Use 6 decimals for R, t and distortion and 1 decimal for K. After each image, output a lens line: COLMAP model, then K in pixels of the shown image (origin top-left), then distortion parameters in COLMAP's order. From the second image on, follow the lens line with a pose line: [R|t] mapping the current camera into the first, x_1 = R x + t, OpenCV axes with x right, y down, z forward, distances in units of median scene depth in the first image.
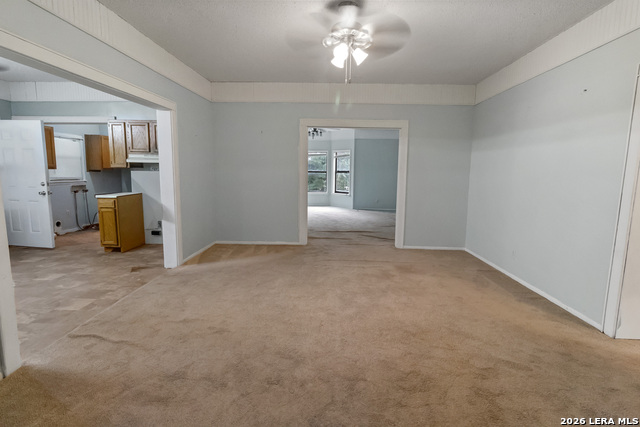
lens RADIAL K [[310.8, 0, 322.8], [0, 310.8, 214.5], [0, 0, 1]] dist [-0.000244, 0.000442]
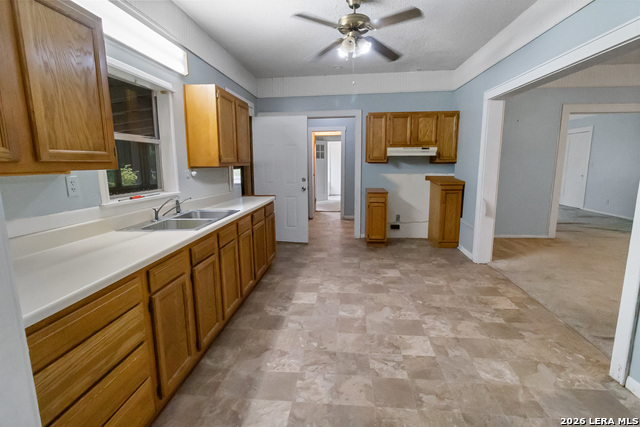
lens RADIAL K [[310.8, 0, 318.4], [0, 310.8, 213.8], [0, 0, 1]] dist [-0.000244, 0.000442]
pose [[0.996380, -0.013221, -0.083976, -0.820185], [0.015461, 0.999540, 0.026079, -0.013995], [0.083592, -0.027283, 0.996126, -0.003798]]
